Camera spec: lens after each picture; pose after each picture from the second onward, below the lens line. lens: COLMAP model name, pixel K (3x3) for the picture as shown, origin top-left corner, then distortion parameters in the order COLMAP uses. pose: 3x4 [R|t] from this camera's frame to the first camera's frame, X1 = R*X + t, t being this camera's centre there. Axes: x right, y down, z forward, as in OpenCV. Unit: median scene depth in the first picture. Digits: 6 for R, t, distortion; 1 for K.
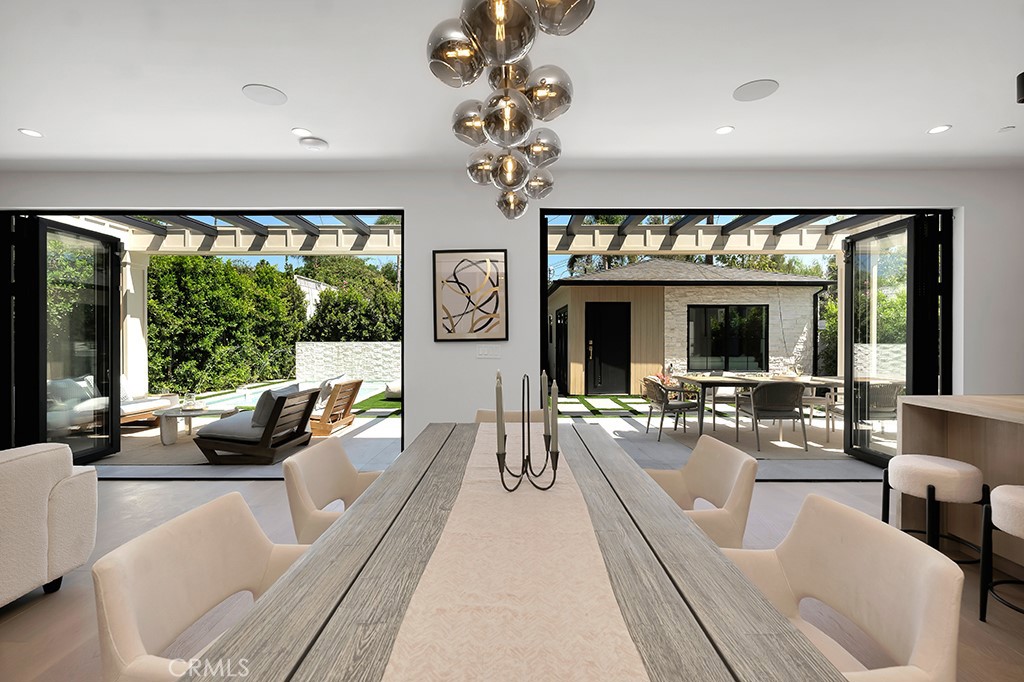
lens RADIAL K [[466.2, 0, 510.3], [0, 466.2, 337.7], [0, 0, 1]] dist [0.000057, 0.000139]
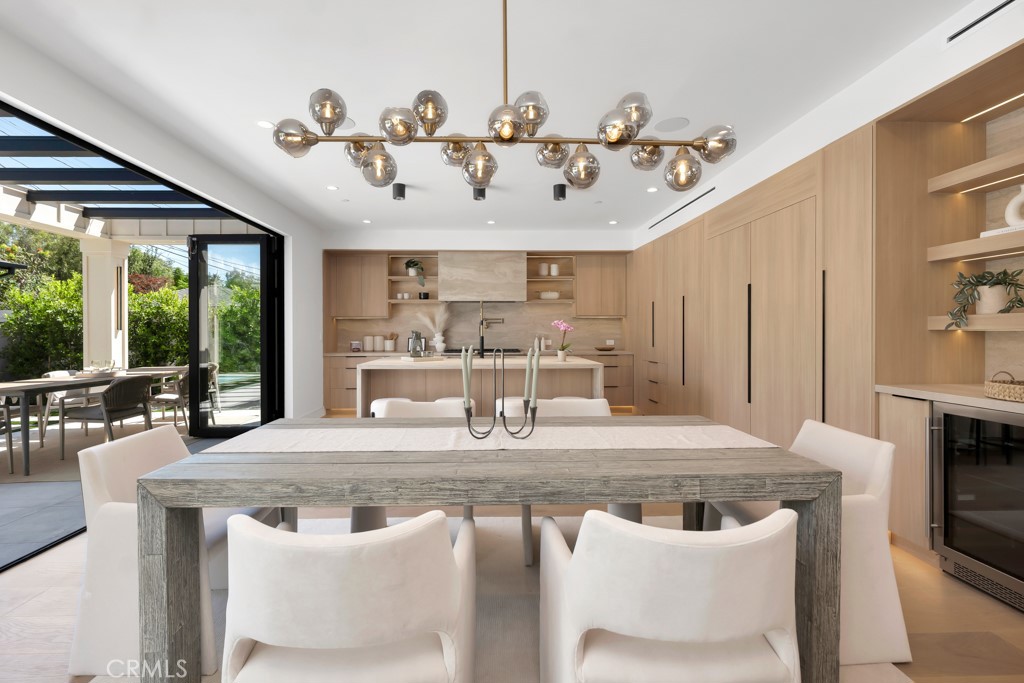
lens RADIAL K [[469.3, 0, 495.4], [0, 469.3, 337.1], [0, 0, 1]] dist [0.000325, -0.000366]
pose [[-0.029735, -0.008497, 0.999522, -0.158427], [0.004322, 0.999953, 0.008629, 0.005430], [-0.999548, 0.004576, -0.029697, 0.137743]]
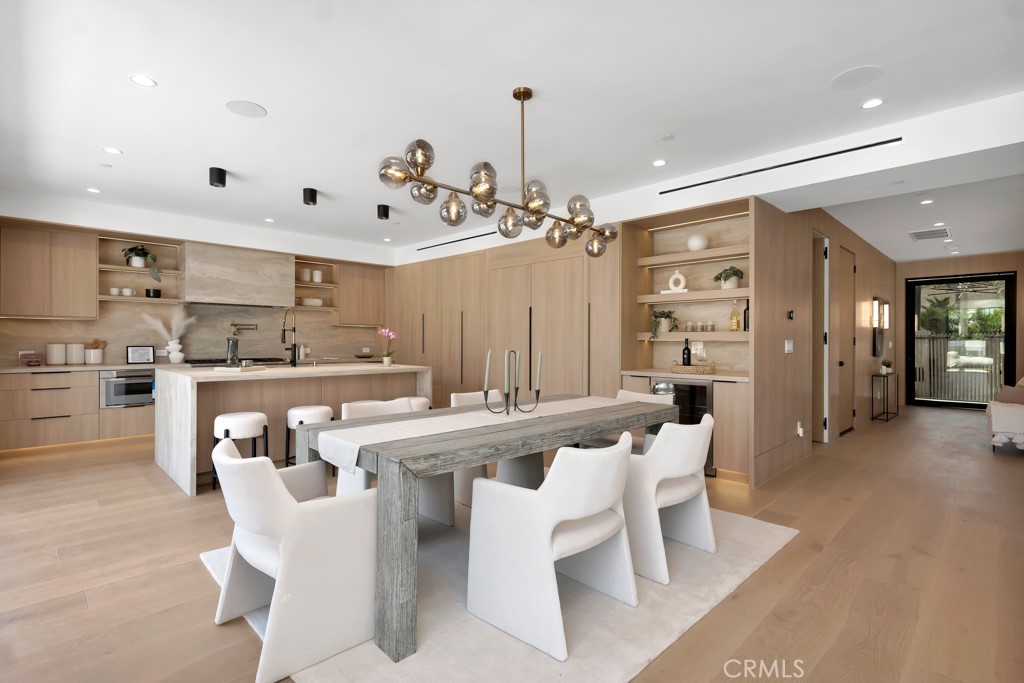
lens RADIAL K [[490.5, 0, 512.0], [0, 490.5, 341.5], [0, 0, 1]] dist [0.011996, -0.000772]
pose [[-0.705689, -0.001846, 0.708519, -0.169212], [-0.000977, 0.999998, 0.001632, 0.005288], [-0.708521, 0.000459, -0.705689, 0.308581]]
